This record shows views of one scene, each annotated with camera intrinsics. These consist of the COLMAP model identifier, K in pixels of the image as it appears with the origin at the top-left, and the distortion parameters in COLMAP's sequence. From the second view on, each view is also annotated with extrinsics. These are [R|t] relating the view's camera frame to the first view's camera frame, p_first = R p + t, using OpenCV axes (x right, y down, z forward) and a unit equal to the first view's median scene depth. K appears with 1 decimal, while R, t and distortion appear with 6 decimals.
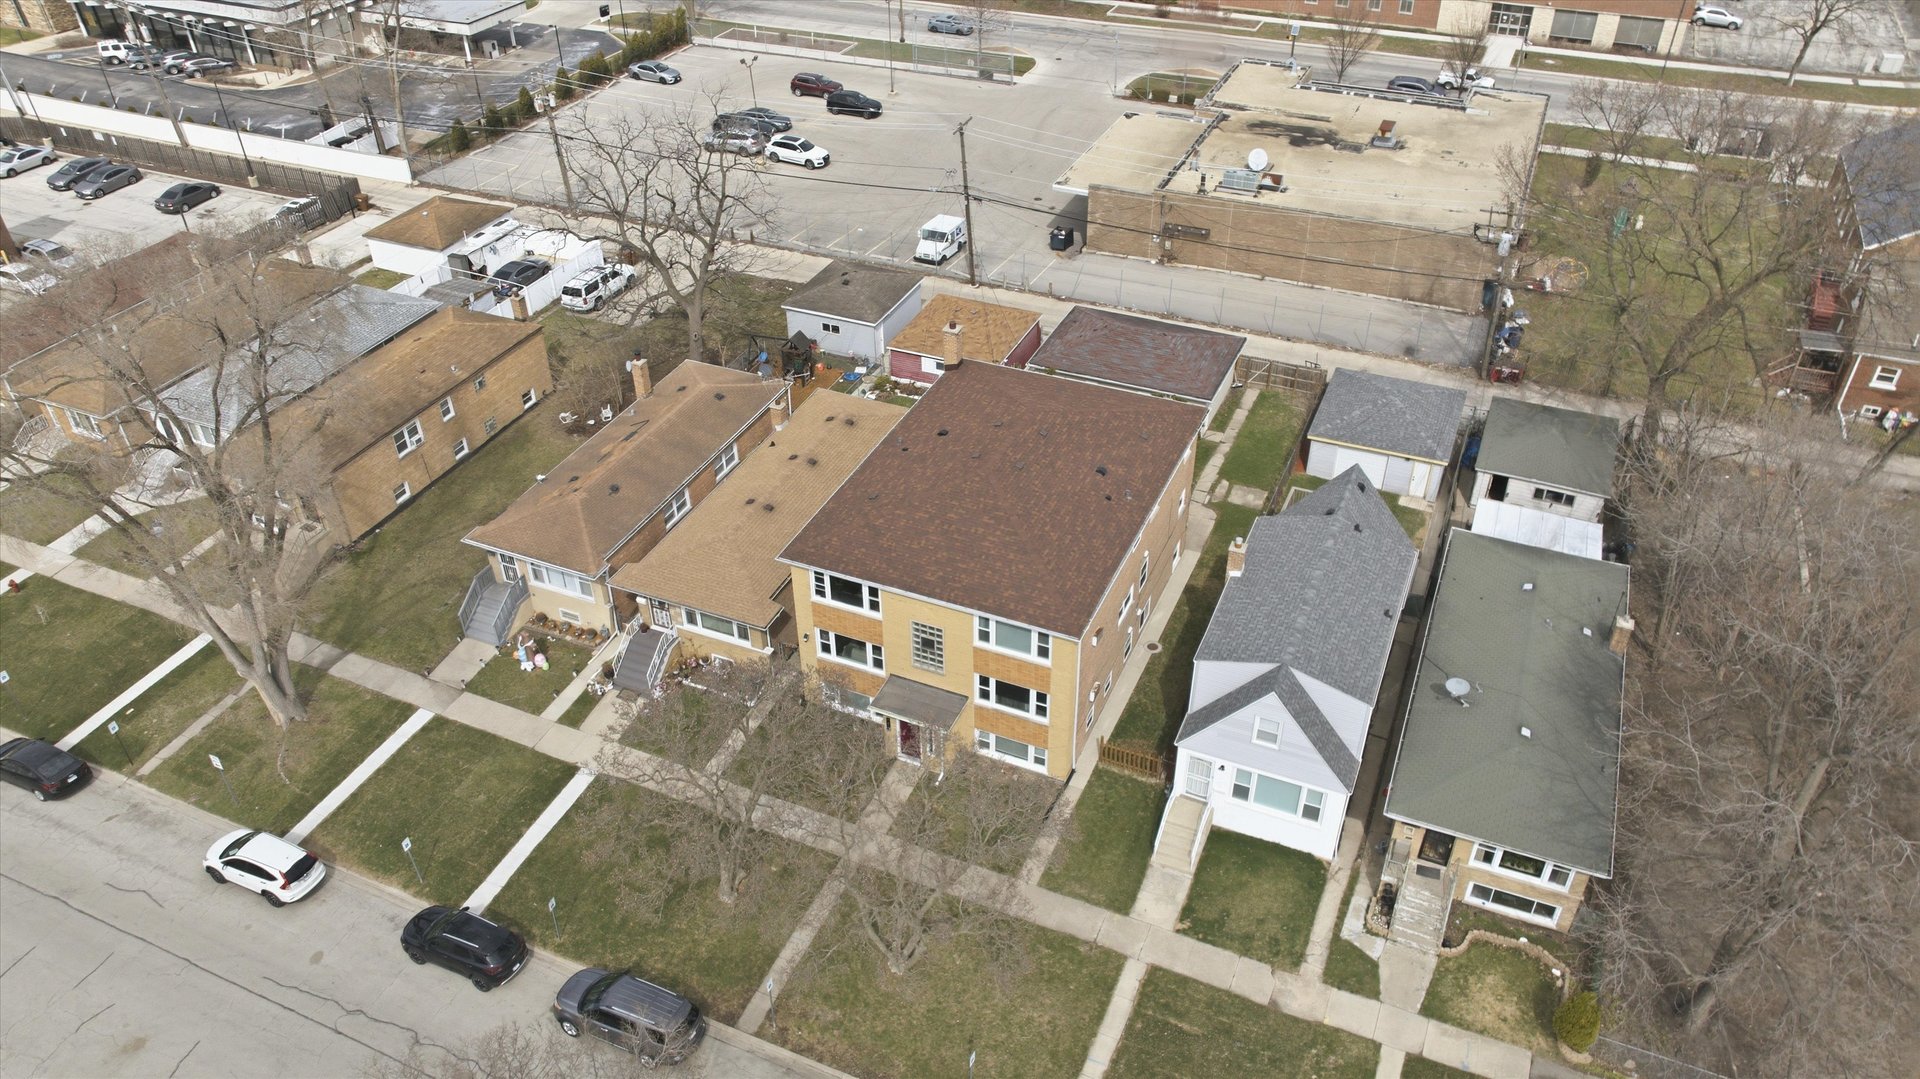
lens RADIAL K [[1351.1, 0, 960.0], [0, 1351.1, 539.5], [0, 0, 1]] dist [-0.014065, 0.001606]
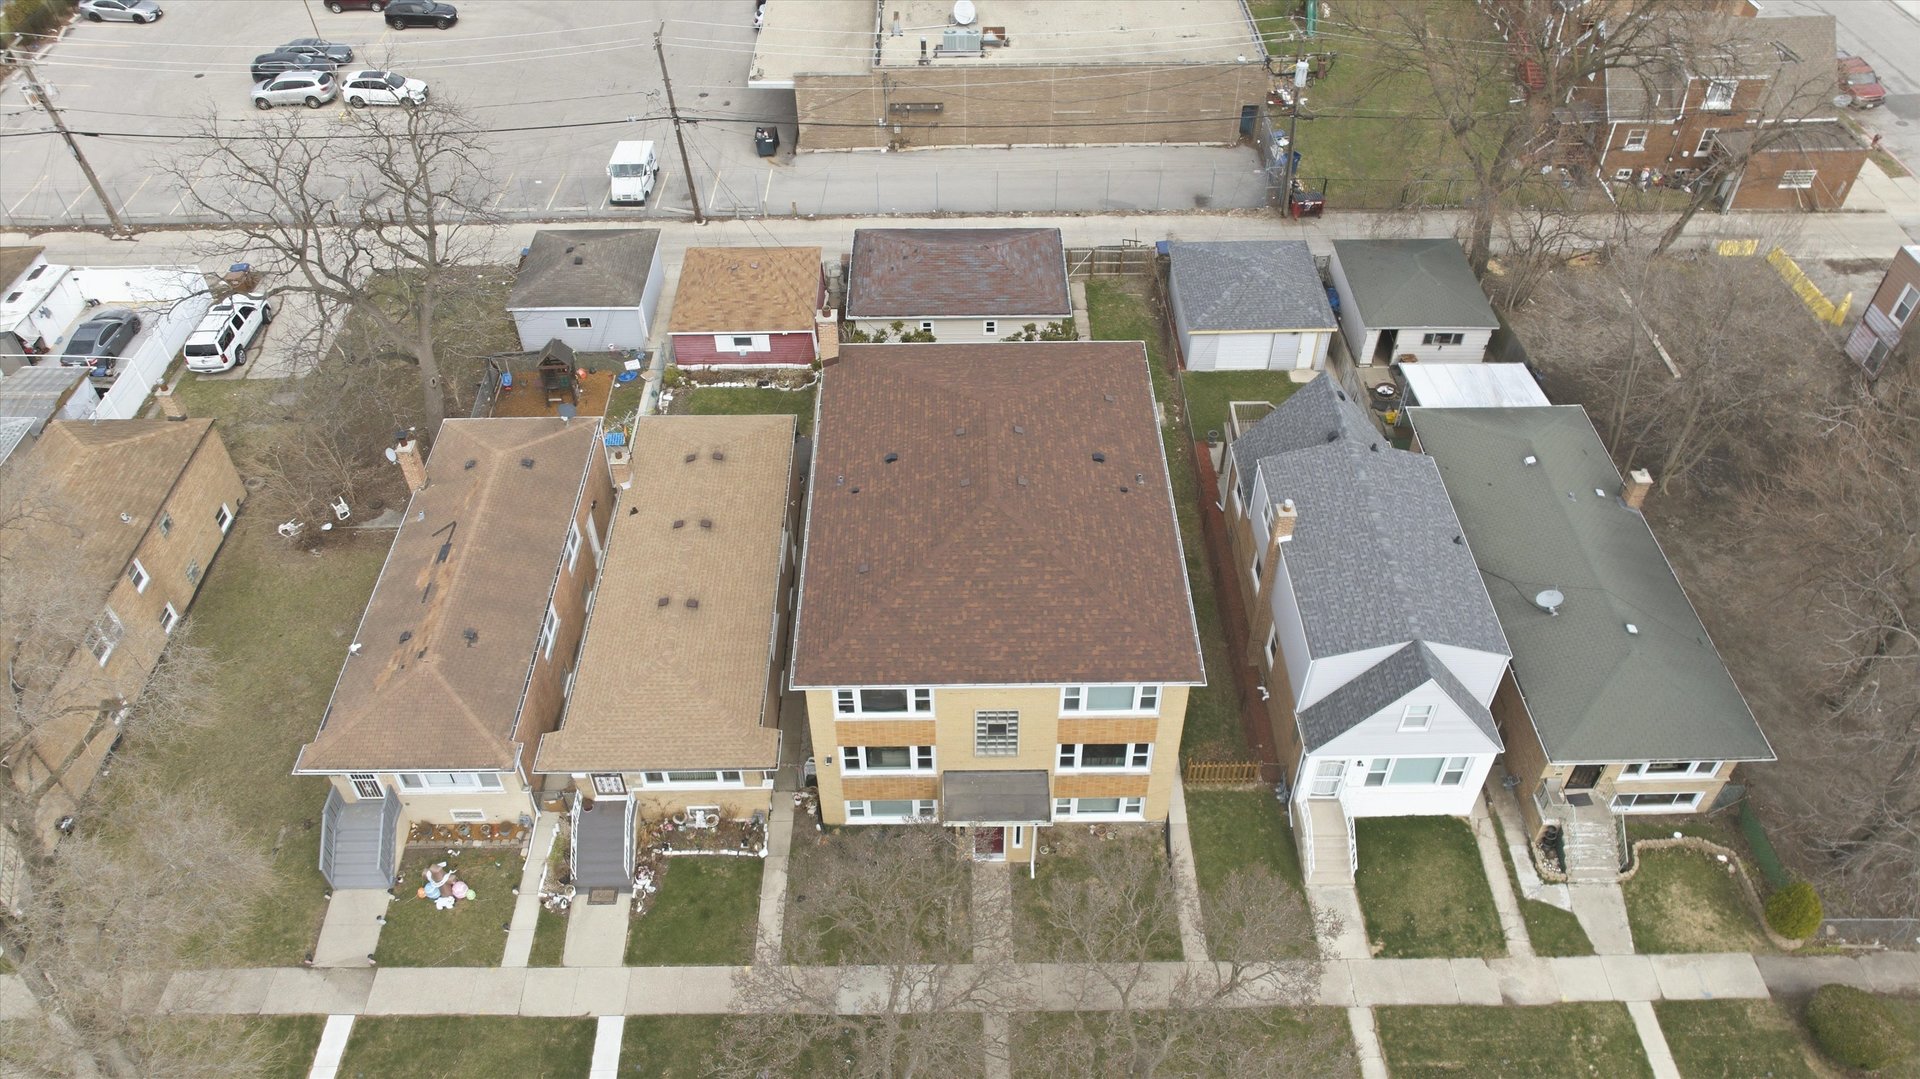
lens RADIAL K [[1353.2, 0, 960.0], [0, 1353.2, 539.5], [0, 0, 1]] dist [-0.023445, -0.000142]
pose [[0.910948, -0.282021, 0.301061, -0.239035], [0.240390, 0.955998, 0.168167, -0.162638], [-0.335241, -0.080819, 0.938660, 0.229918]]
